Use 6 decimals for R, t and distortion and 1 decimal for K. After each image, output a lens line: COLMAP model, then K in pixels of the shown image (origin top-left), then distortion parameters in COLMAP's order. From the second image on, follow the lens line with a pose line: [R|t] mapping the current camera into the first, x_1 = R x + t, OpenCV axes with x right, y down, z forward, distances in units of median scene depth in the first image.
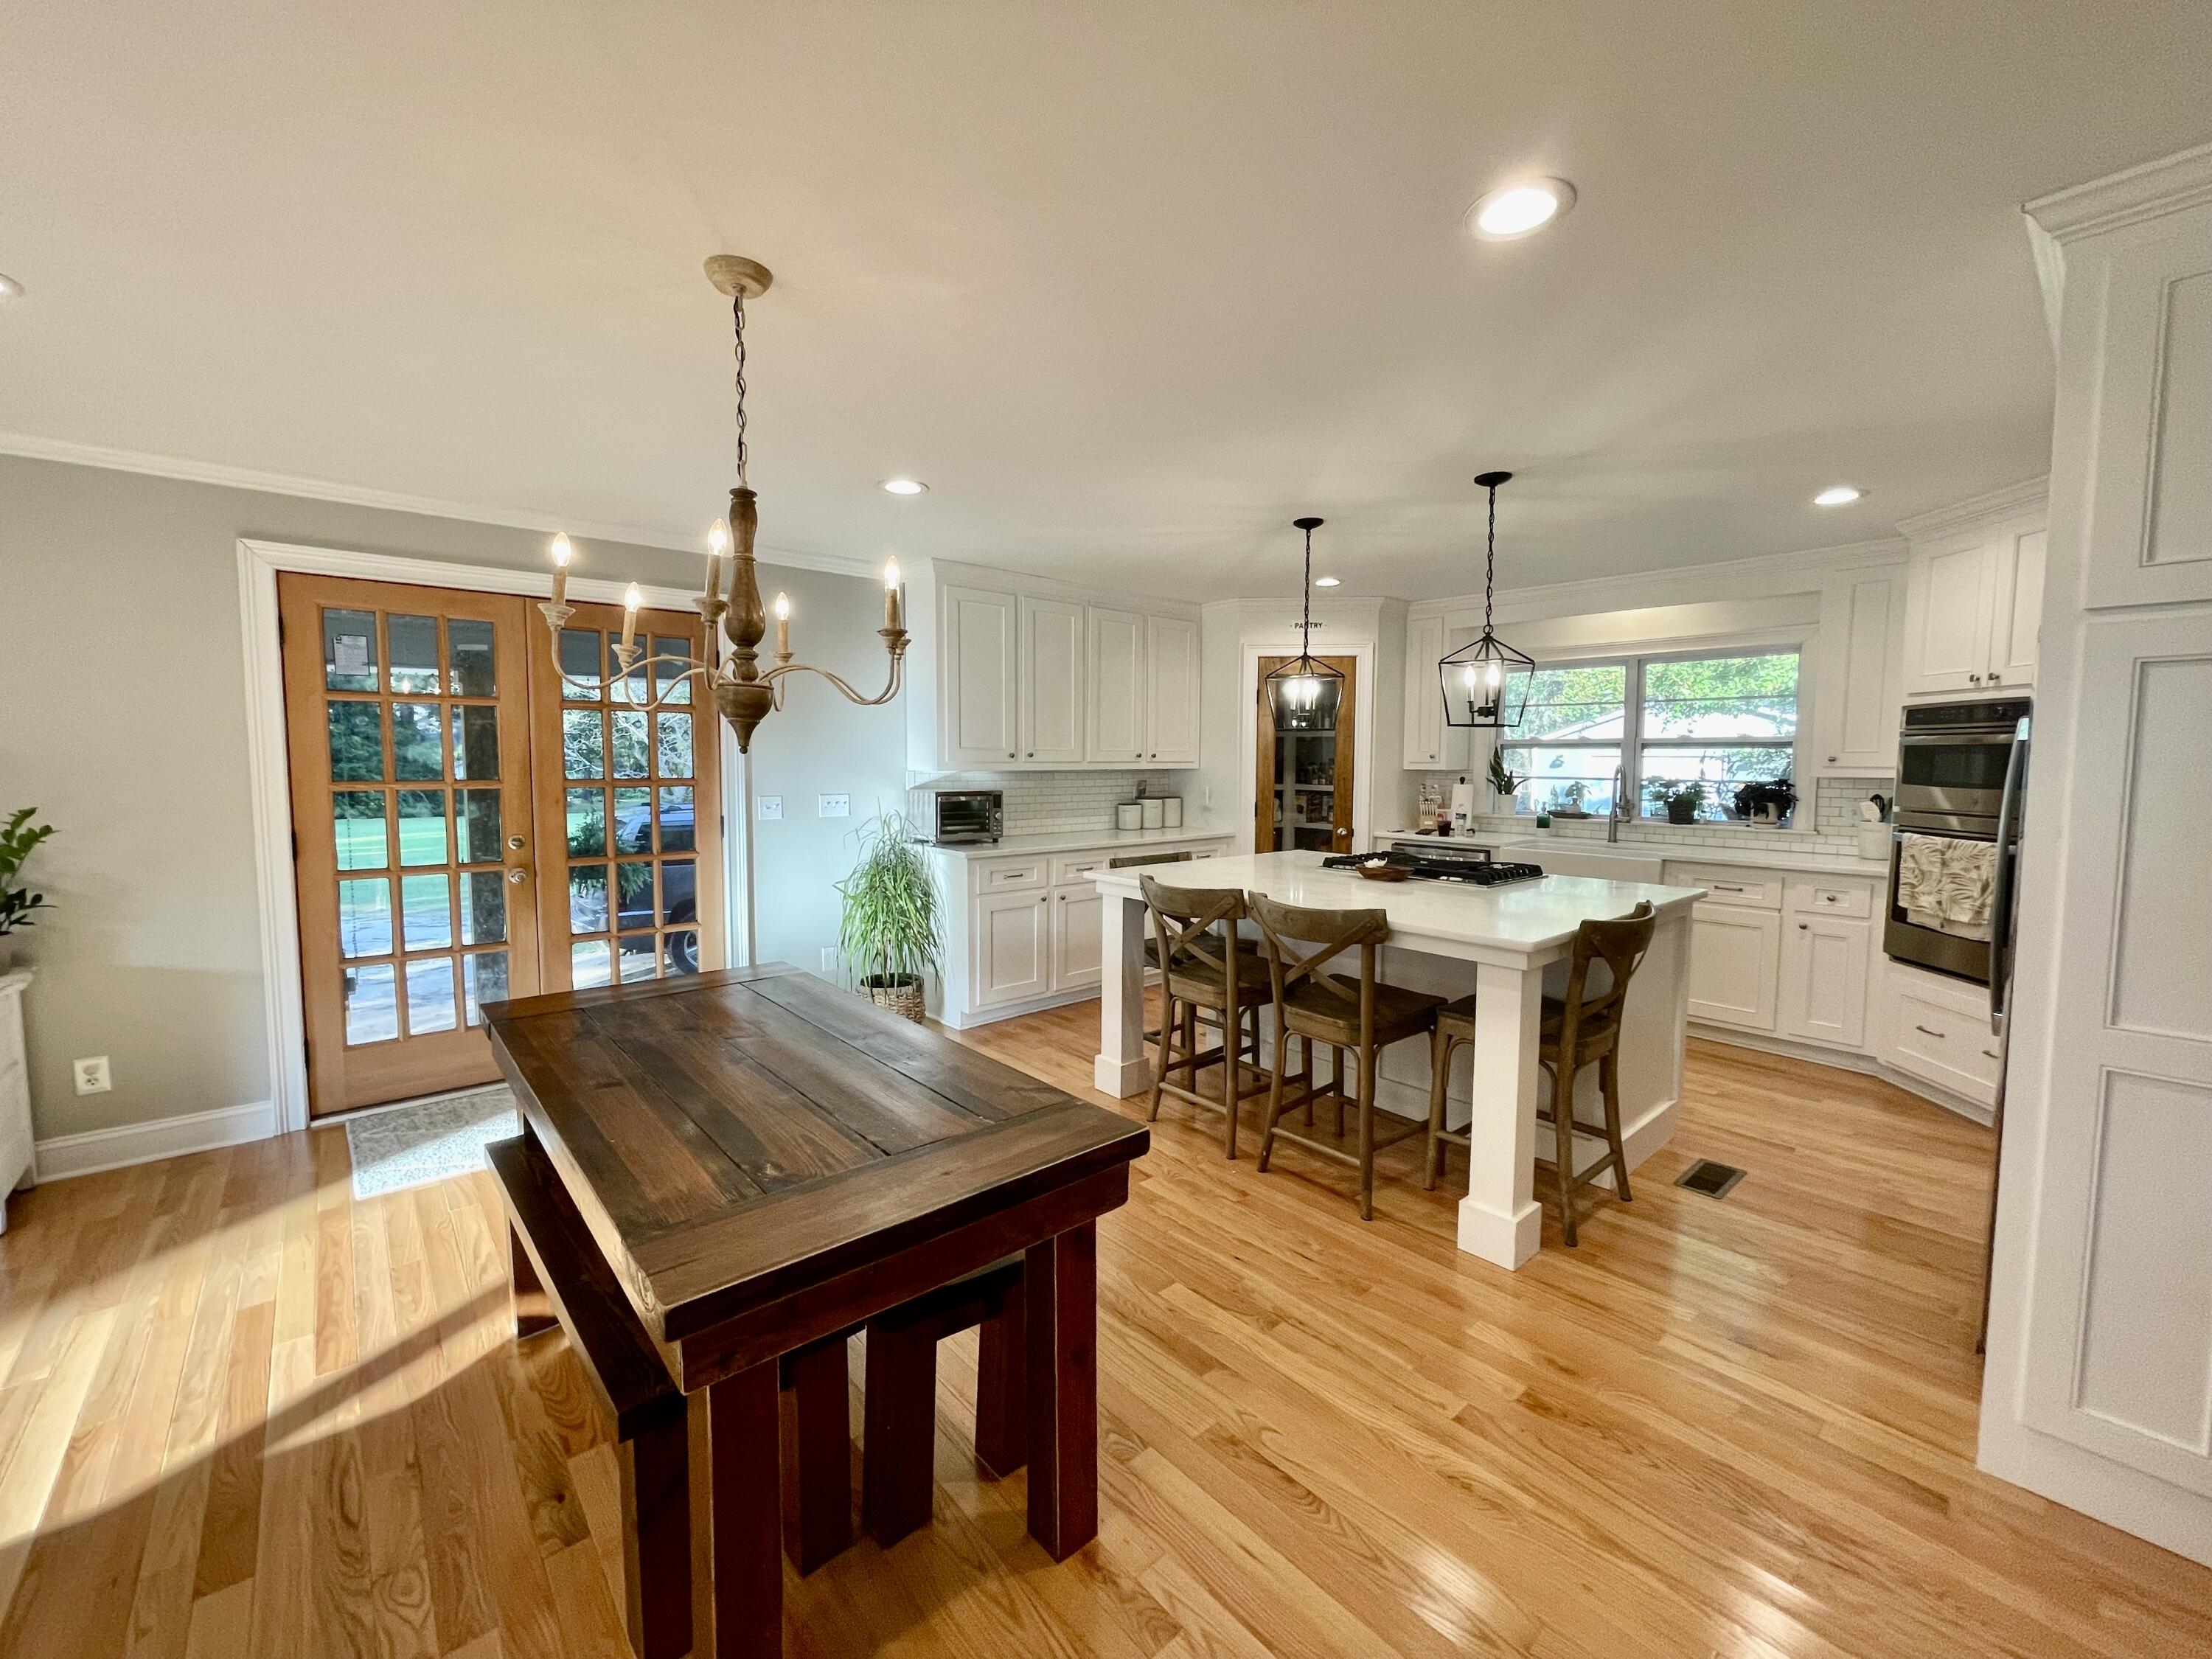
lens RADIAL K [[899.2, 0, 1108.2], [0, 899.2, 823.5], [0, 0, 1]] dist [-0.000045, -0.000013]
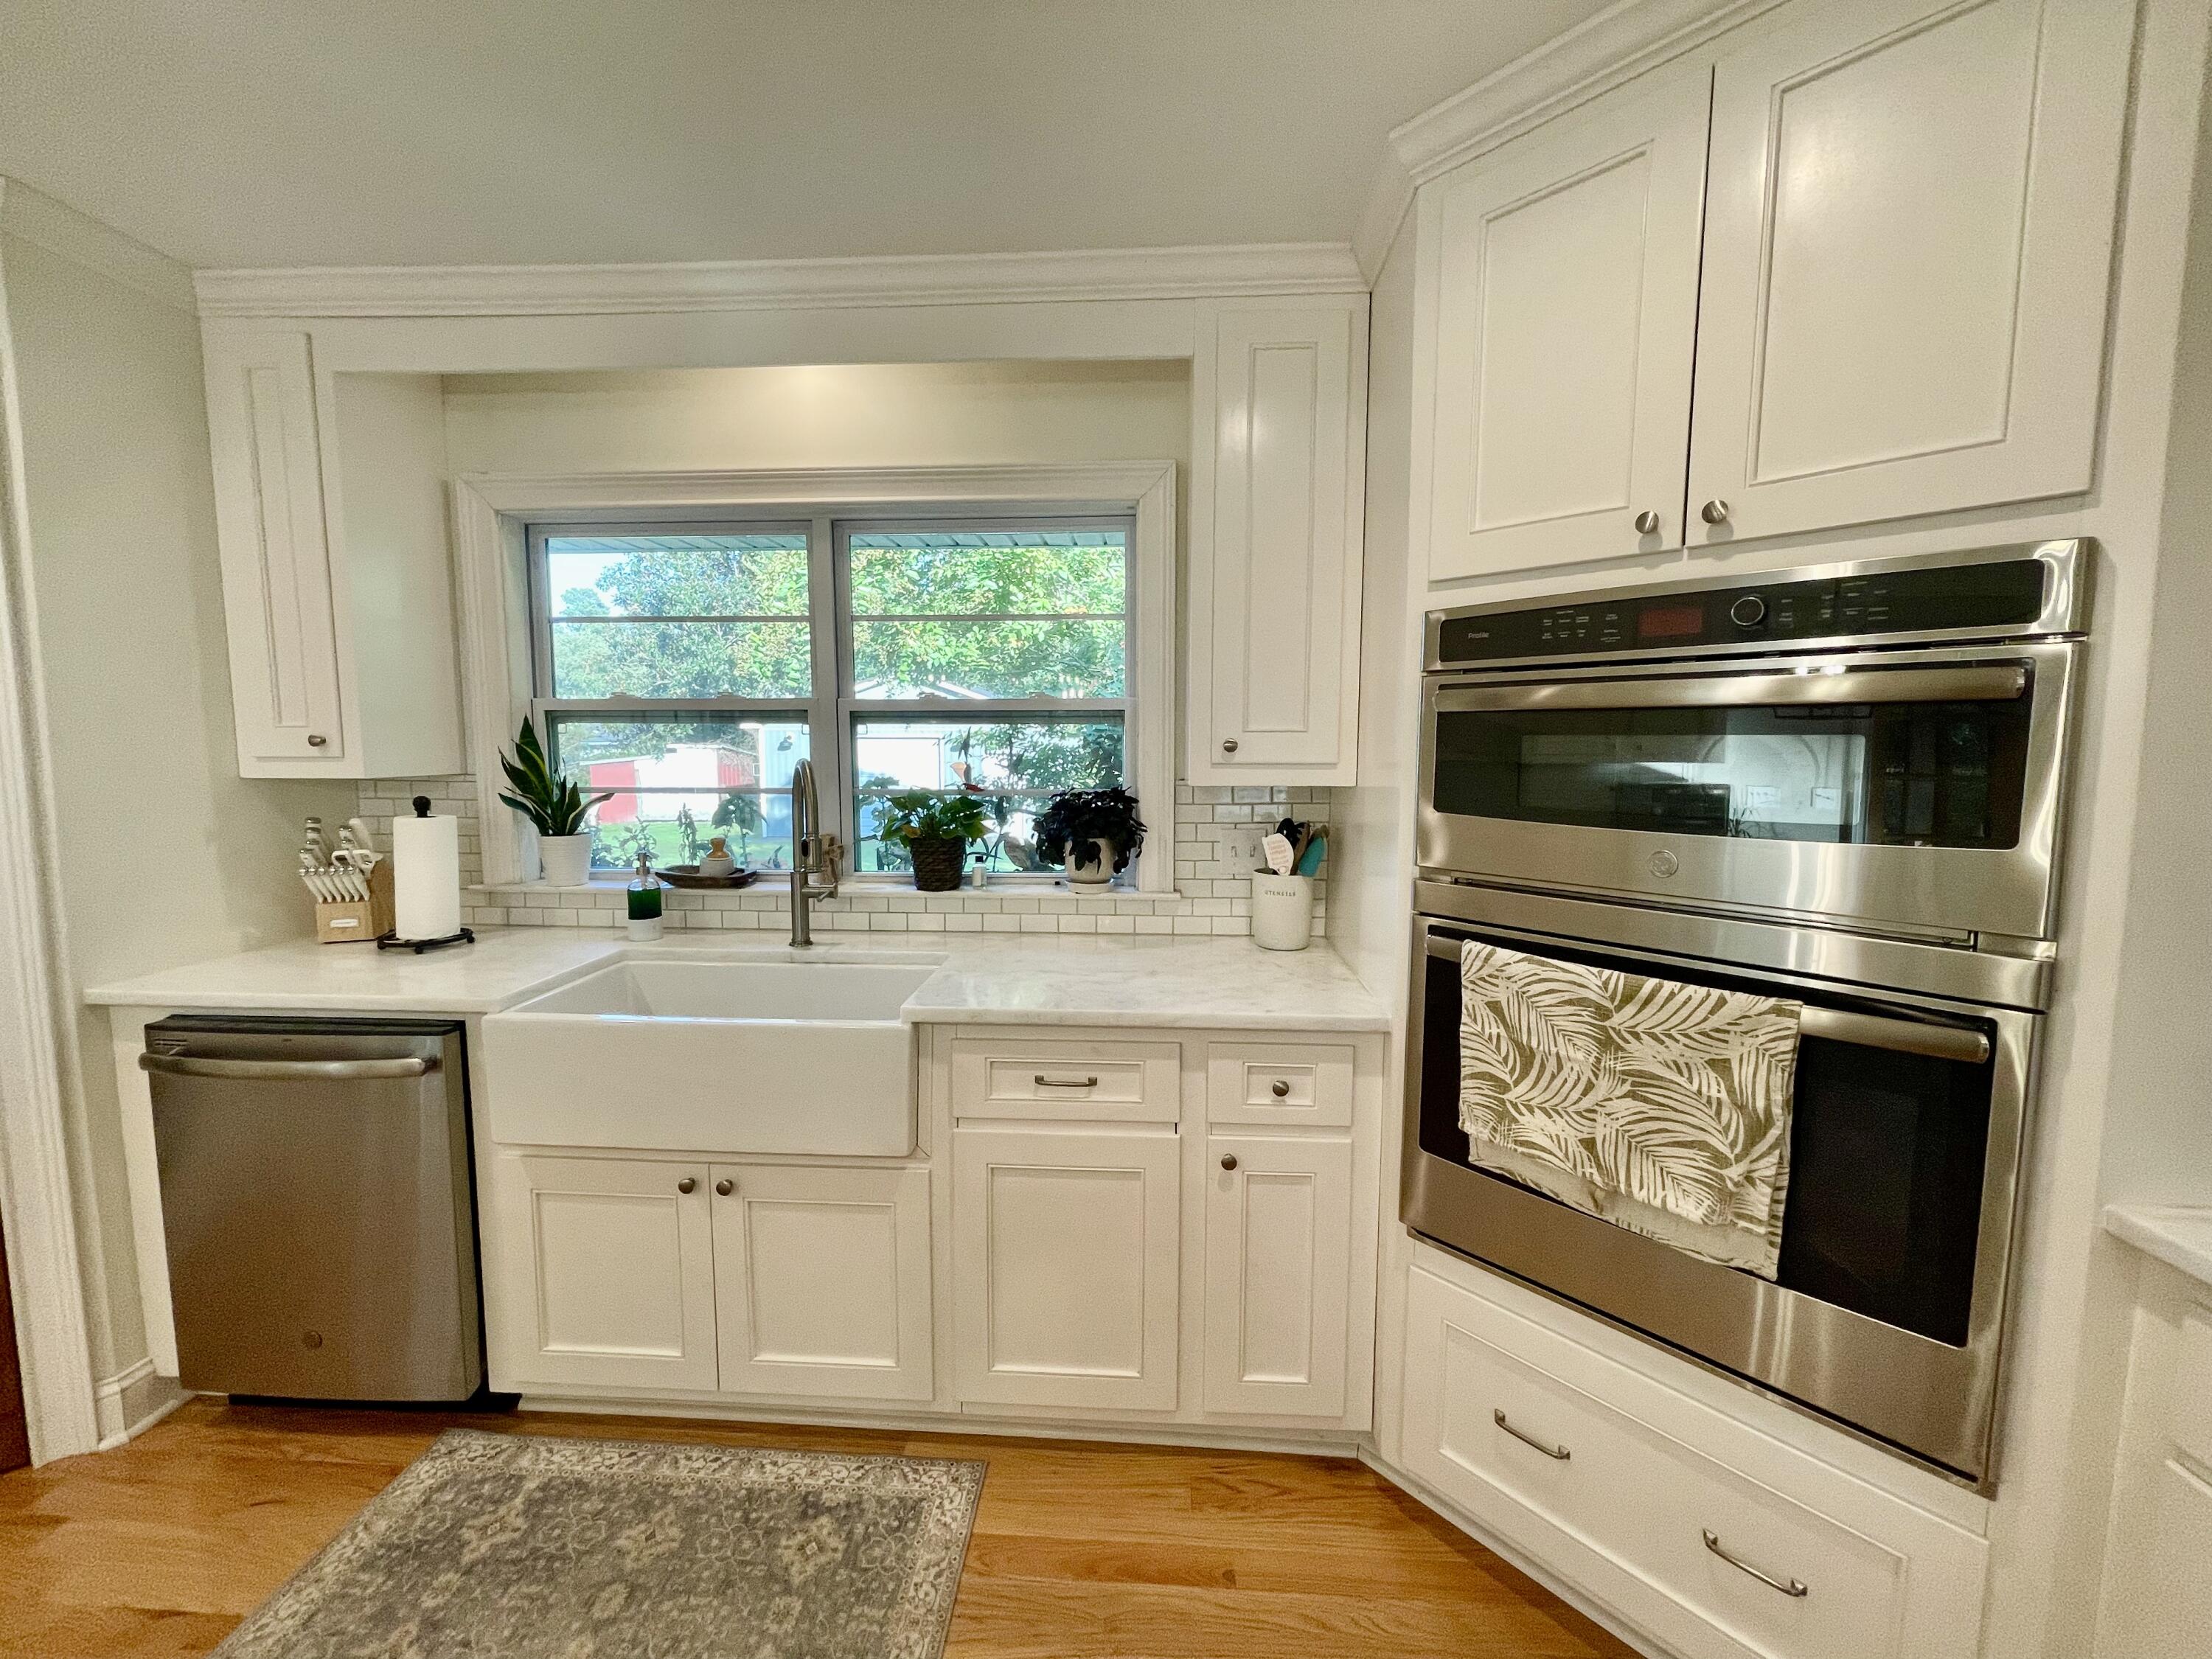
lens RADIAL K [[899.2, 0, 1108.8], [0, 899.2, 823.7], [0, 0, 1]] dist [-0.000045, -0.000013]
pose [[0.703613, -0.071249, 0.707002, 0.410155], [0.054398, 0.997442, 0.046382, -0.052356], [-0.708498, 0.005825, 0.705689, 0.669709]]
